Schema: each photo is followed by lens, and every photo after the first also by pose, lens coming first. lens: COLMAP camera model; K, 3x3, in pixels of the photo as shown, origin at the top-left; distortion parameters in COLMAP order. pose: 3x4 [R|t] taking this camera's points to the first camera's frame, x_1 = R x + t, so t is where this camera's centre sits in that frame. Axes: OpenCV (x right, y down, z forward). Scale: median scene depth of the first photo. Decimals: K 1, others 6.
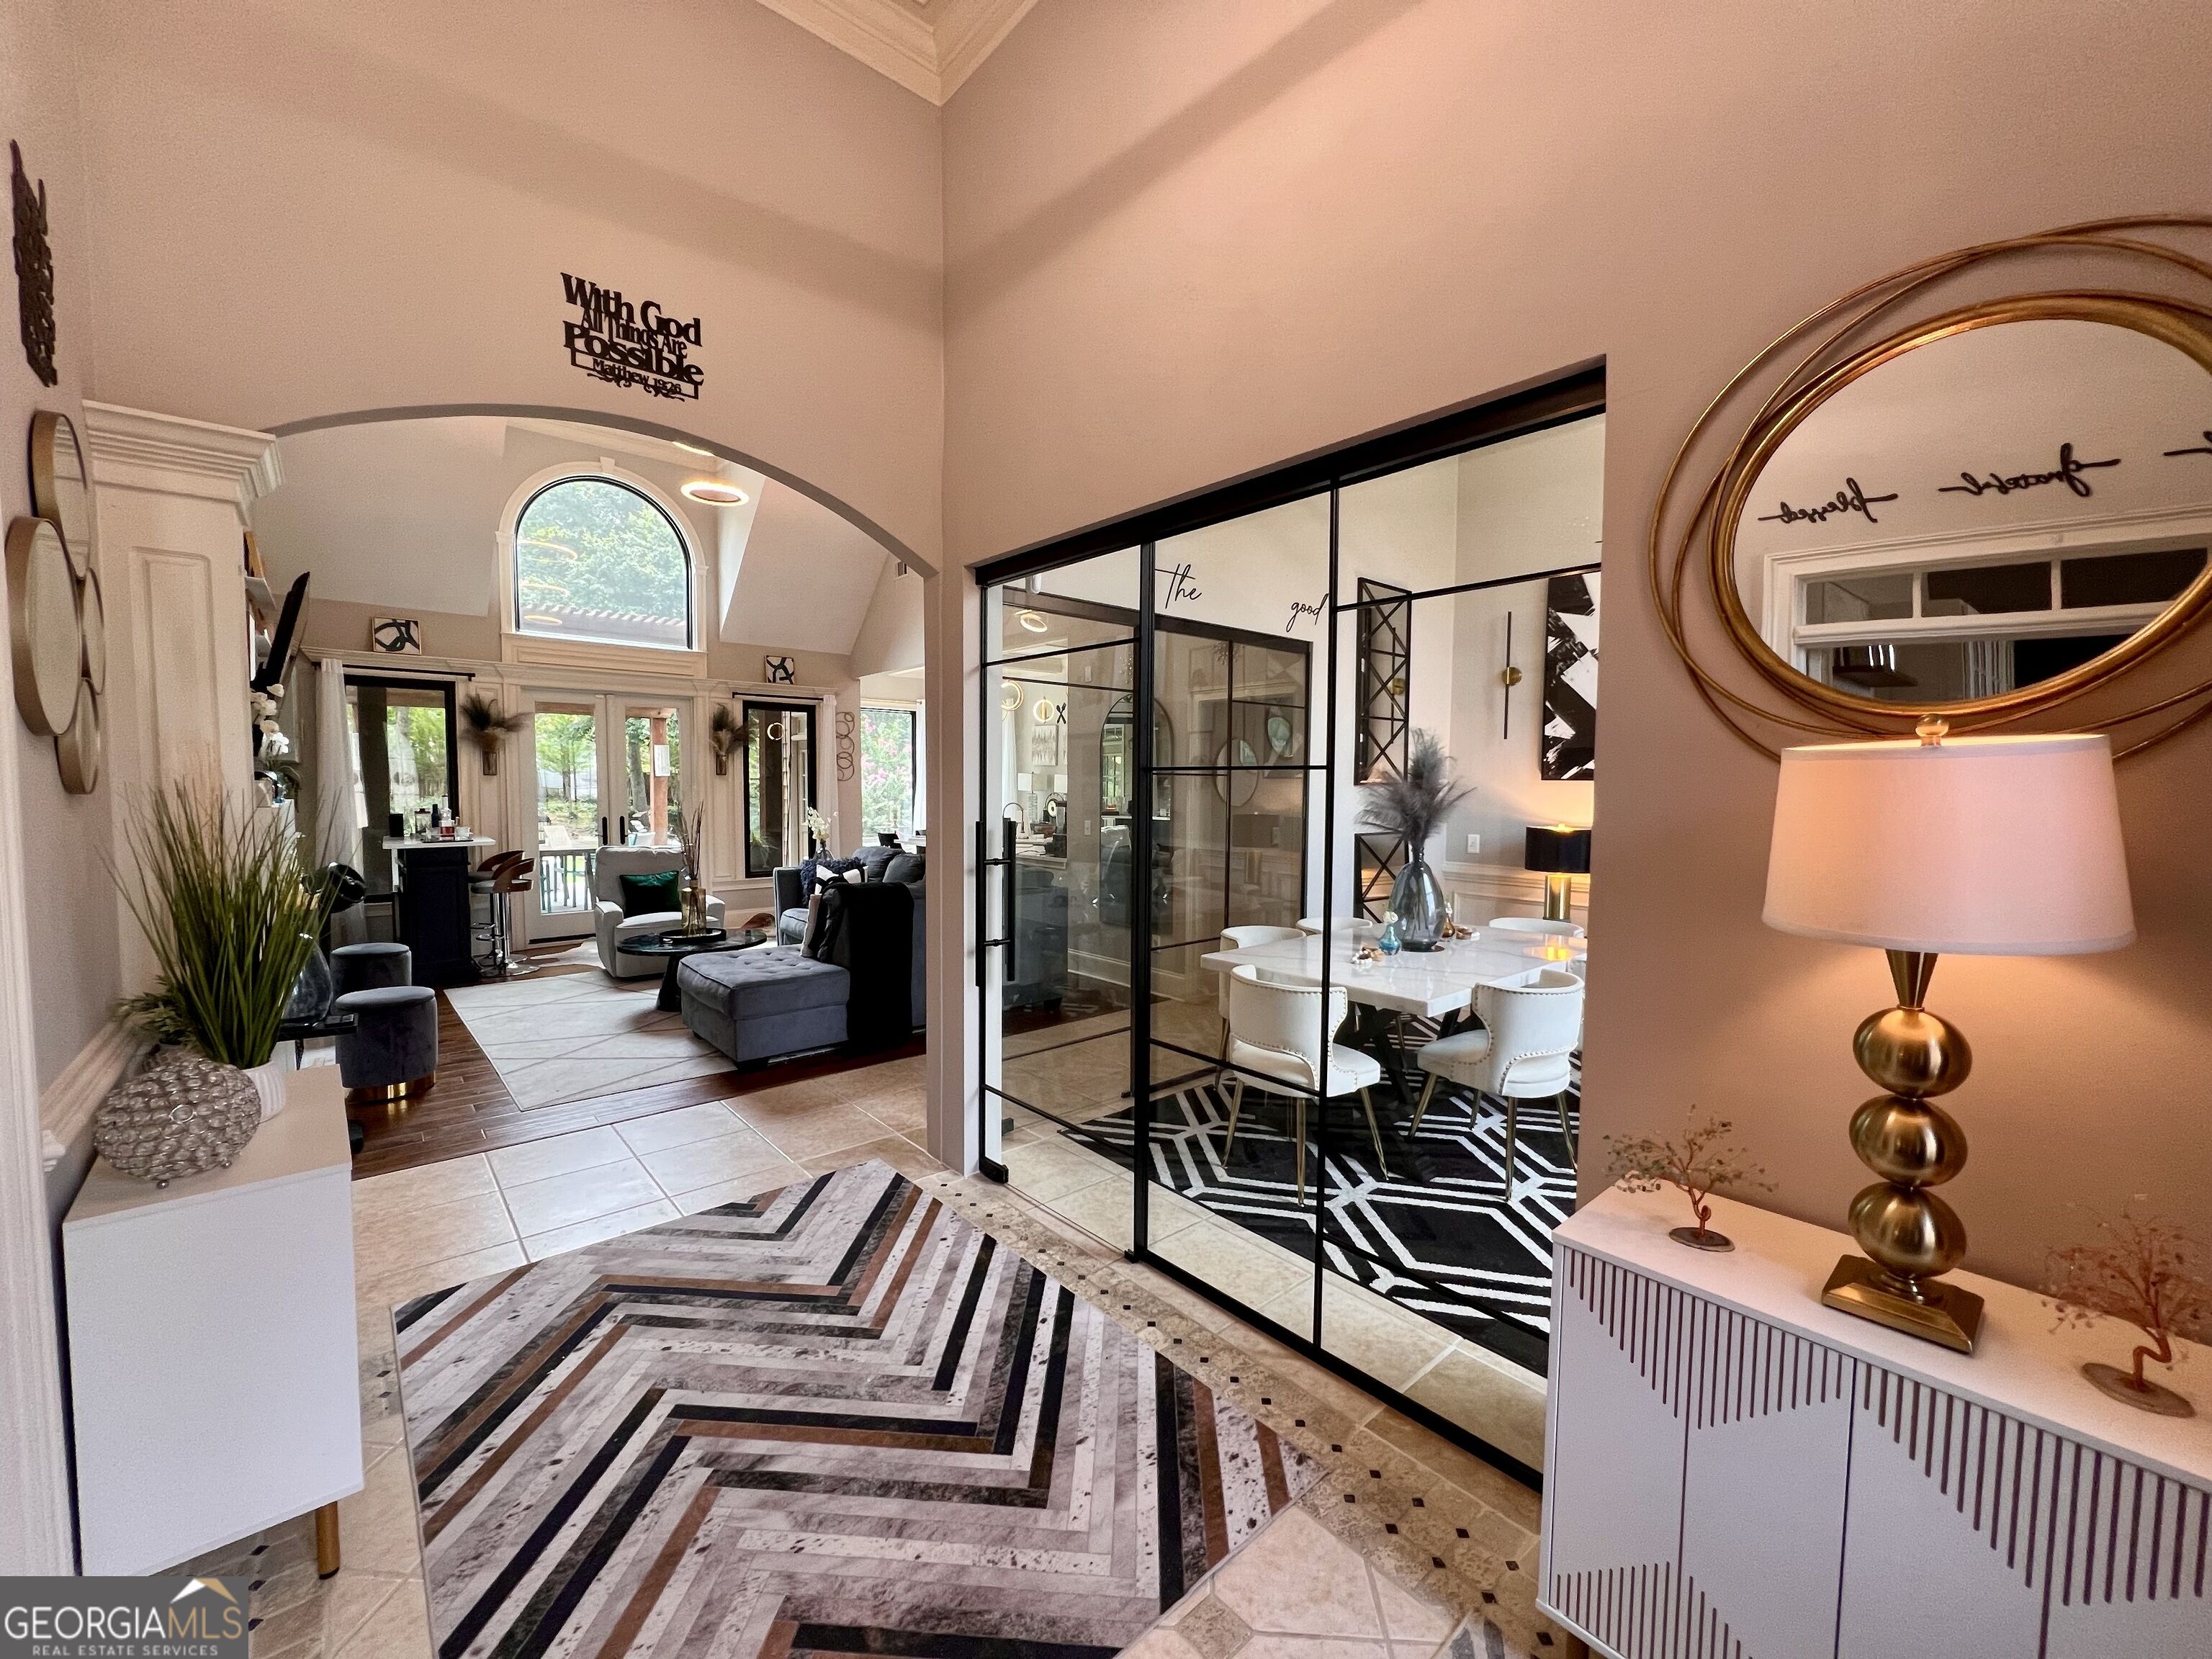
lens RADIAL K [[883.4, 0, 1101.5], [0, 883.4, 830.7], [0, 0, 1]] dist [-0.001983, 0.001355]
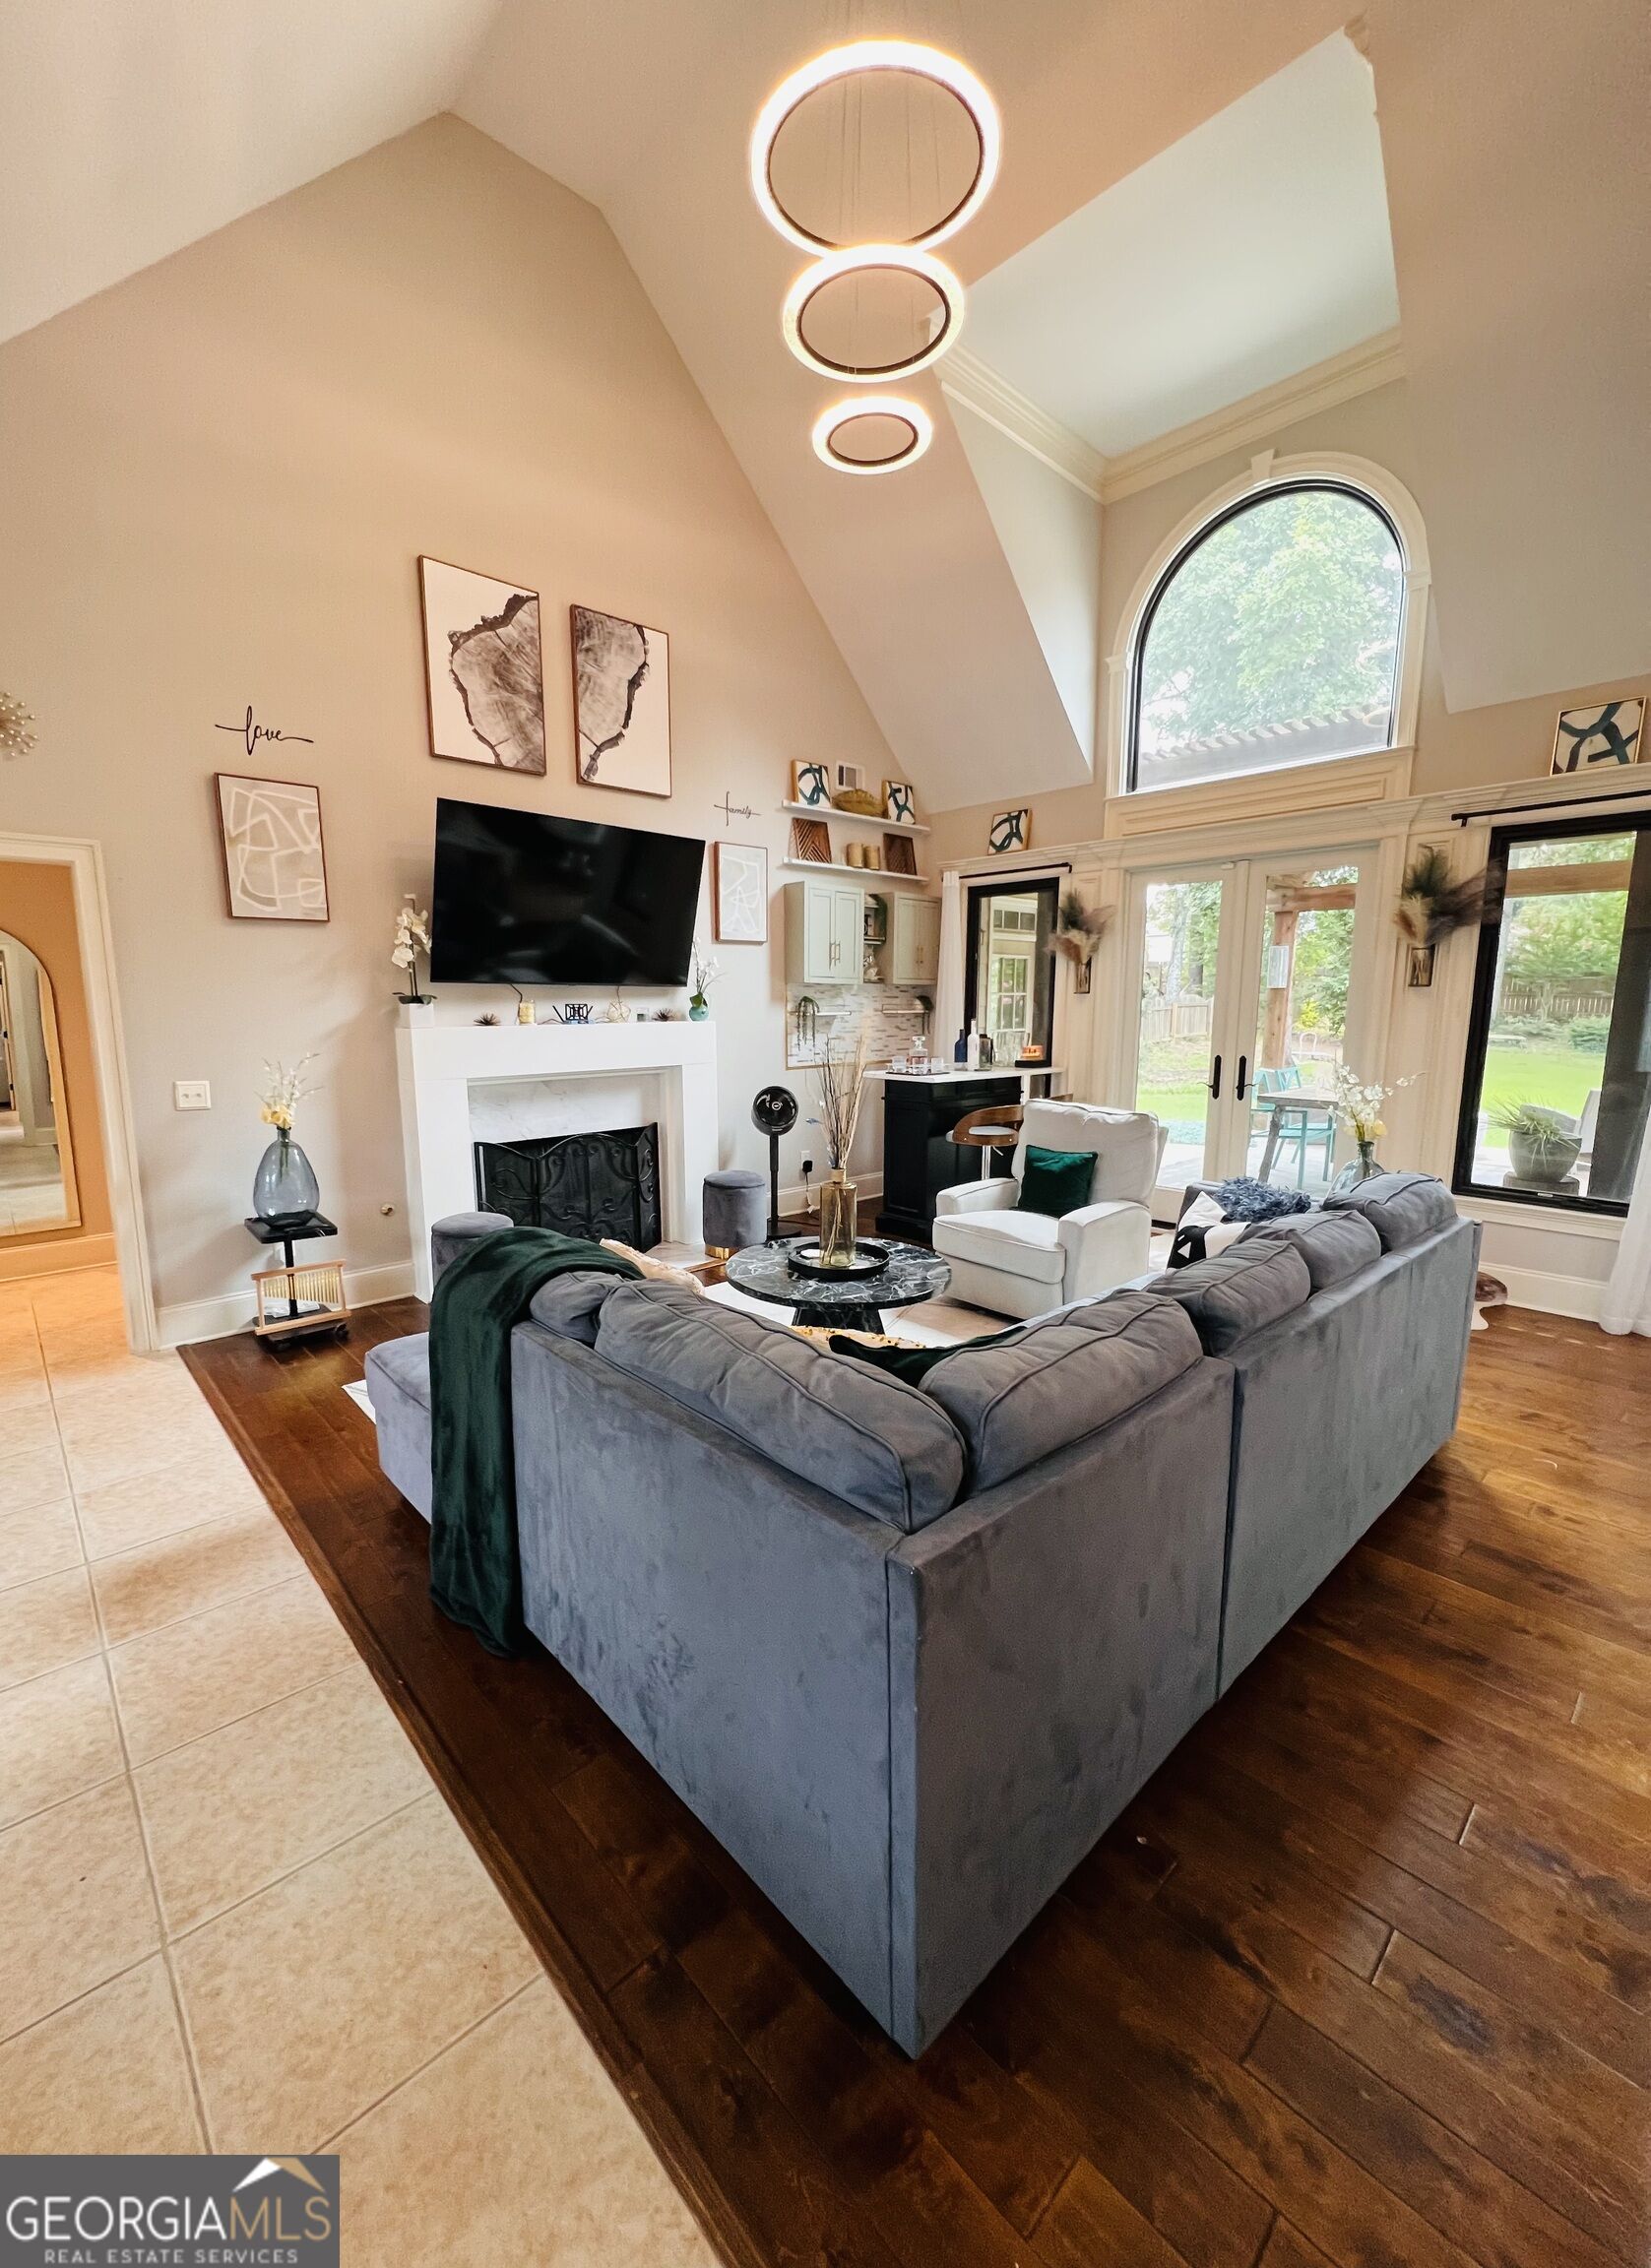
lens RADIAL K [[903.4, 0, 807.7], [0, 903.4, 1128.8], [0, 0, 1]] dist [0.000900, -0.000191]
pose [[0.025198, 0.138018, -0.990109, 0.109432], [-0.049815, 0.989367, 0.136647, -0.041900], [0.998441, 0.045879, 0.031805, 0.752632]]
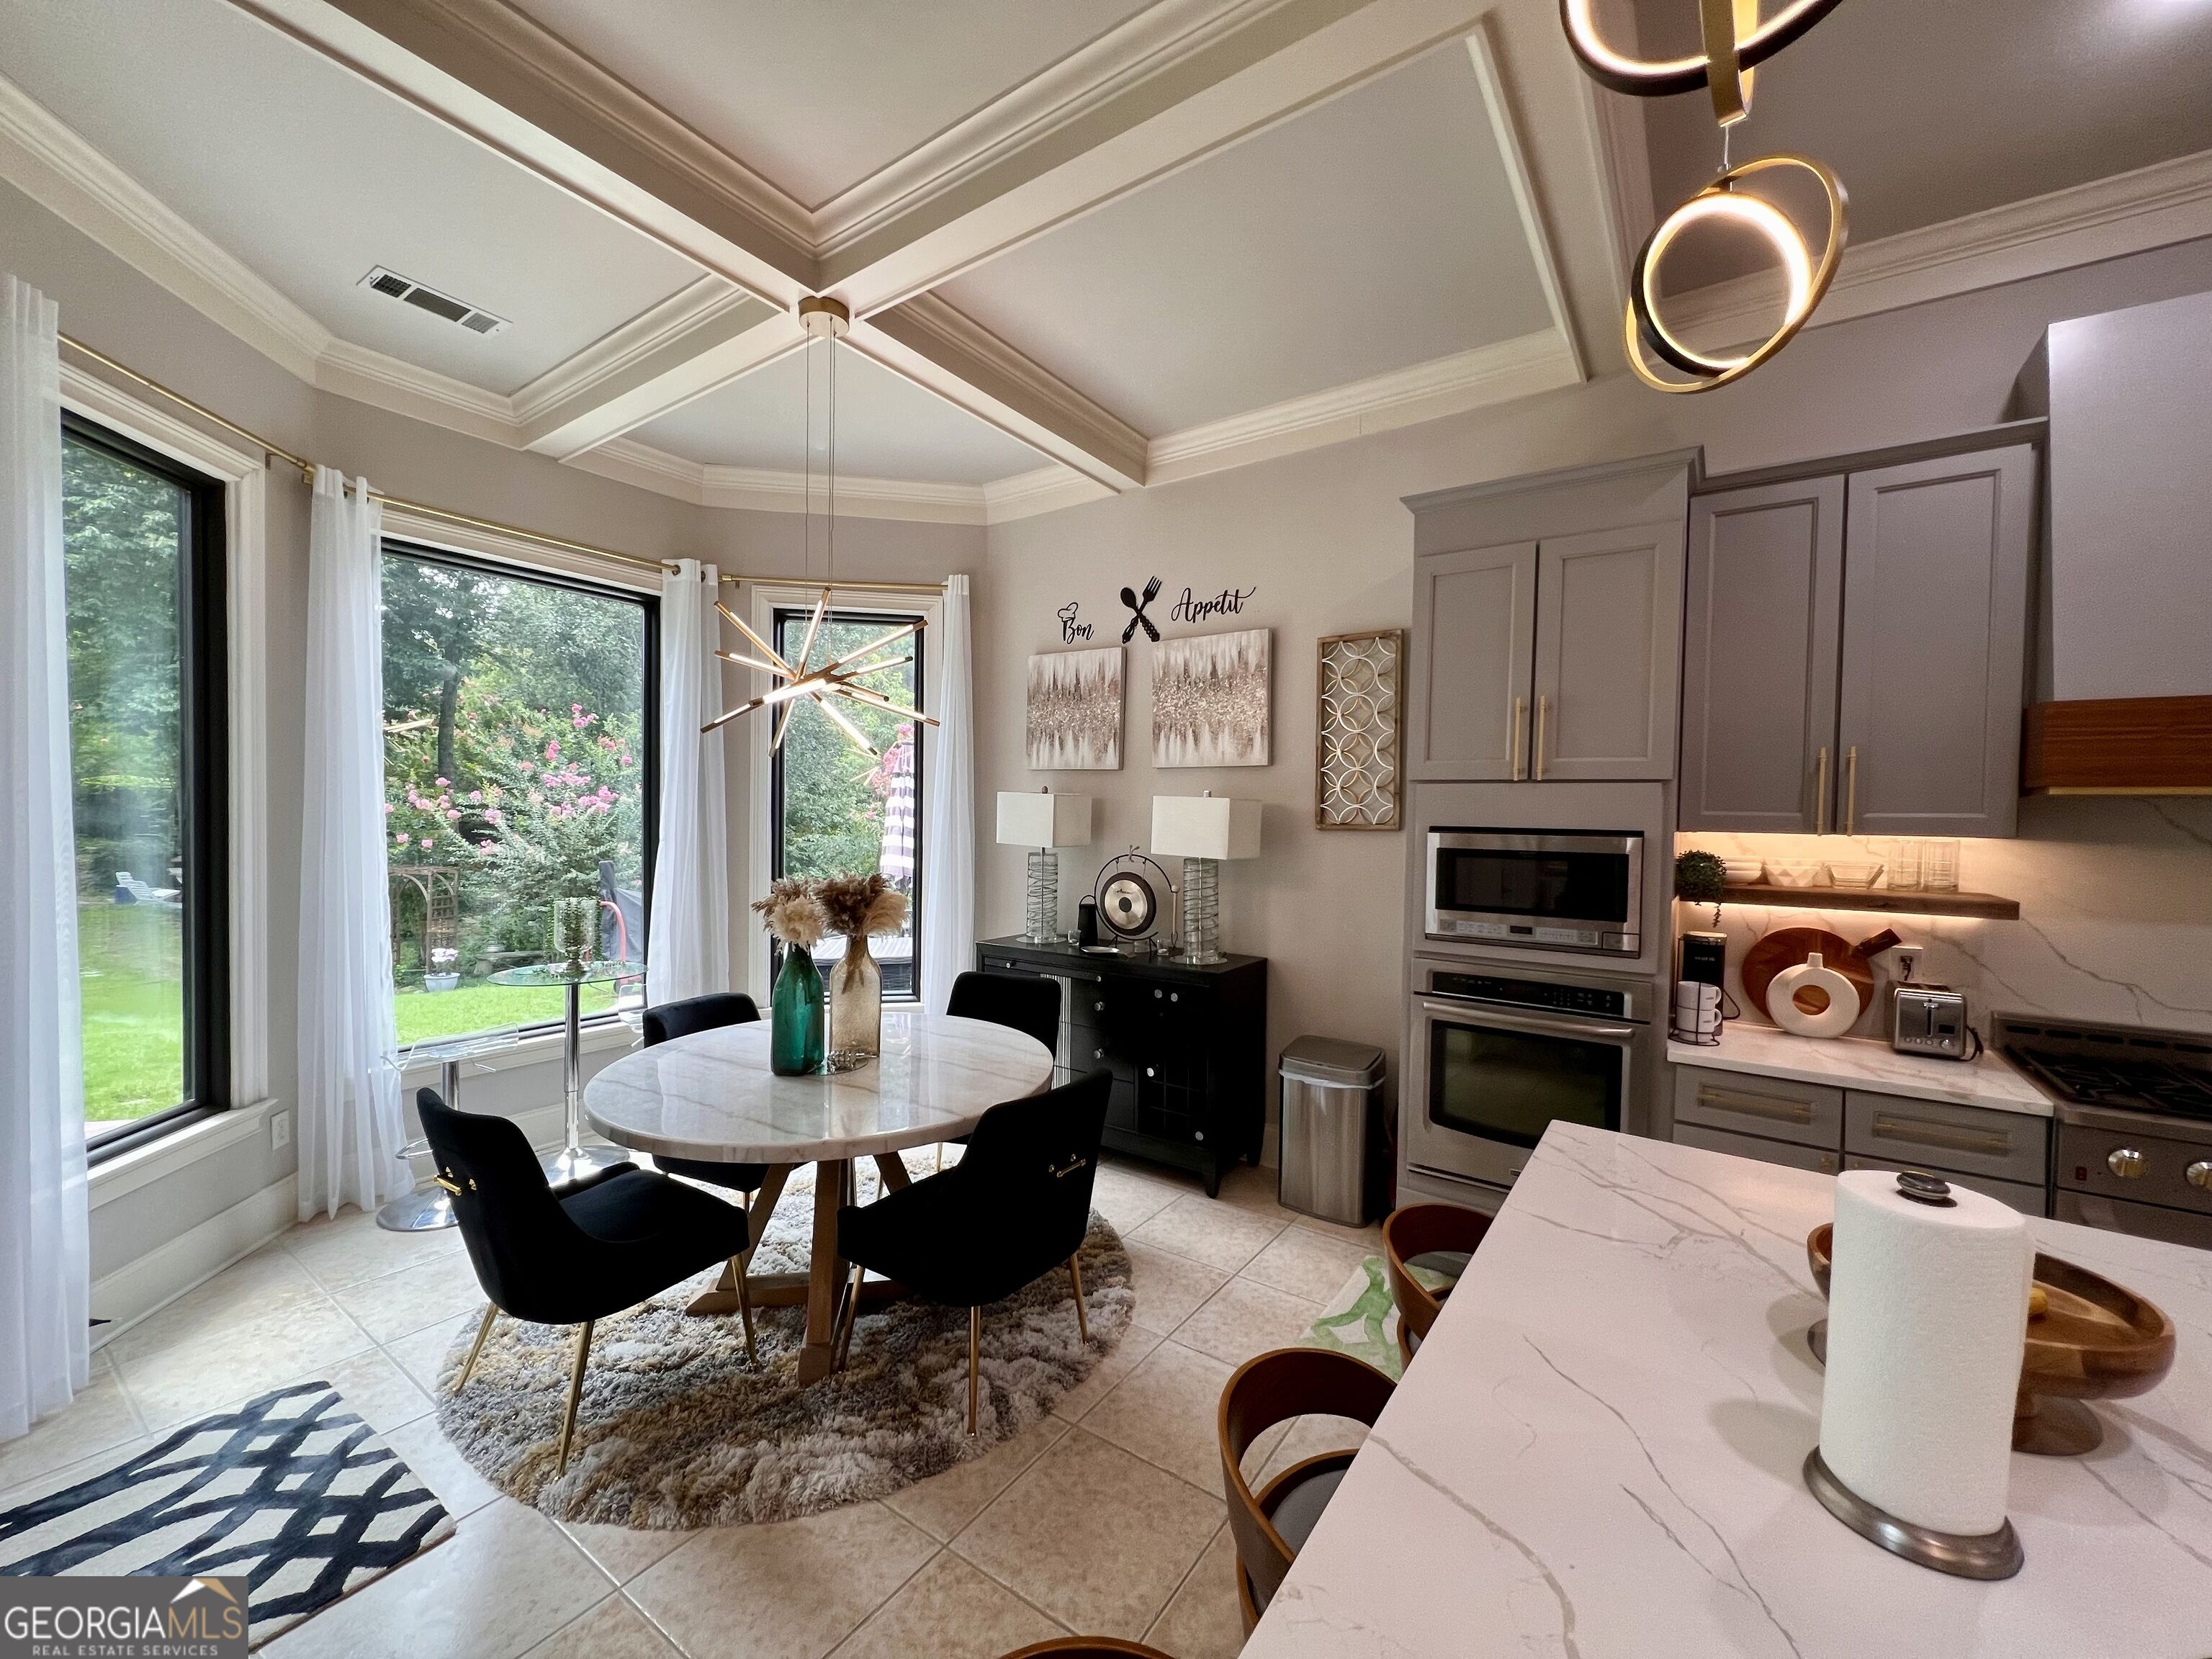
lens RADIAL K [[883.4, 0, 1101.1], [0, 883.4, 835.5], [0, 0, 1]] dist [-0.001983, 0.001355]
pose [[0.971330, 0.002114, 0.237725, -0.239858], [0.004097, 0.999663, -0.025627, -0.071461], [-0.237699, 0.025866, 0.970994, 1.192276]]
